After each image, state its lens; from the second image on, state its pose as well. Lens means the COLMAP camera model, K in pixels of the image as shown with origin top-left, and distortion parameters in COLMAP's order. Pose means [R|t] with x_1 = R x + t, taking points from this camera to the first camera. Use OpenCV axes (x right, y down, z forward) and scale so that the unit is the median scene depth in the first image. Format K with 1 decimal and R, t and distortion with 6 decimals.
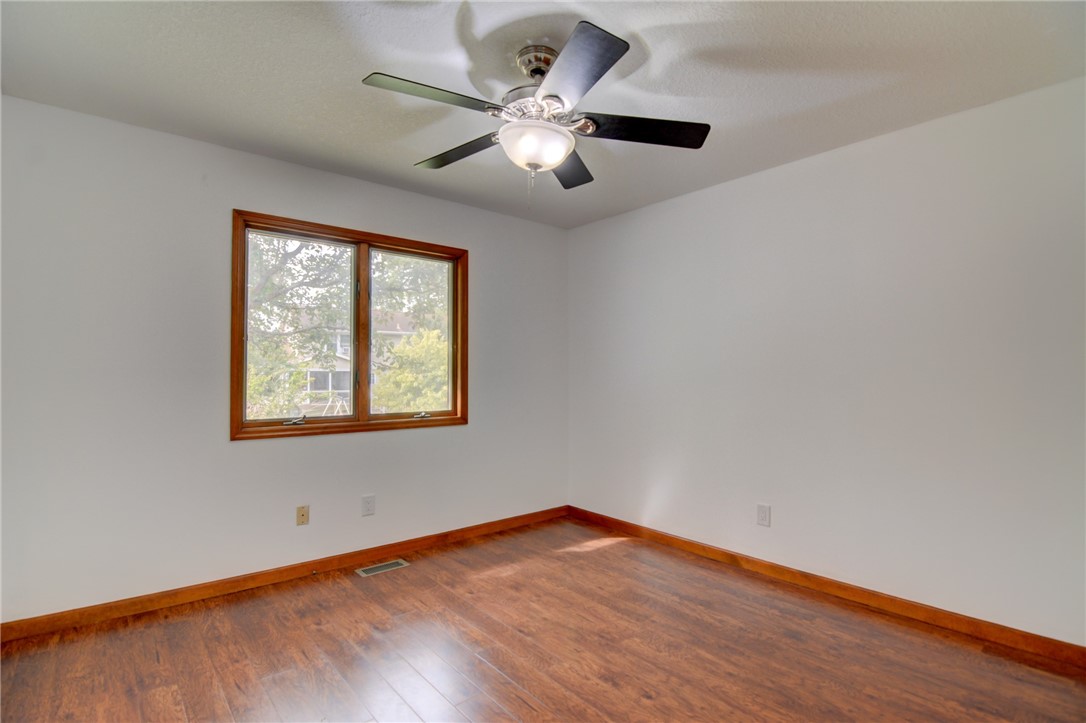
lens RADIAL K [[523.7, 0, 549.1], [0, 523.7, 365.6], [0, 0, 1]] dist [-0.015483, -0.006011]
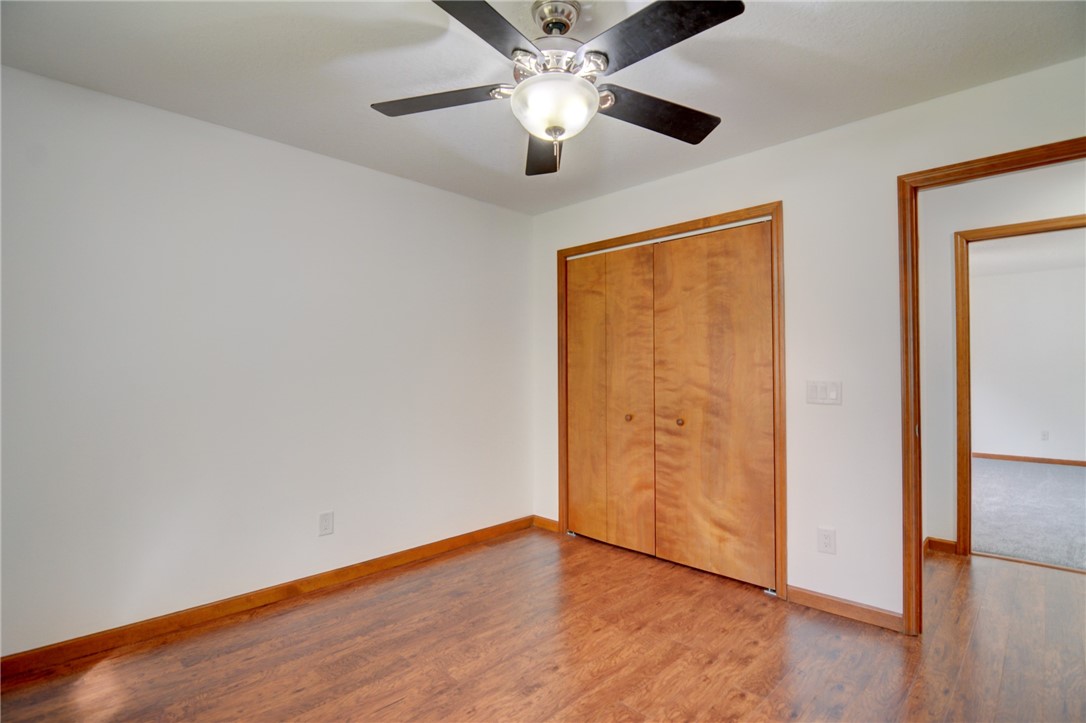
lens RADIAL K [[523.7, 0, 547.5], [0, 523.7, 364.9], [0, 0, 1]] dist [-0.015483, -0.006011]
pose [[-0.076195, 0.004903, 0.997081, -0.649132], [-0.008019, 0.999953, -0.005530, 0.004411], [-0.997061, -0.008417, -0.076152, 0.795291]]
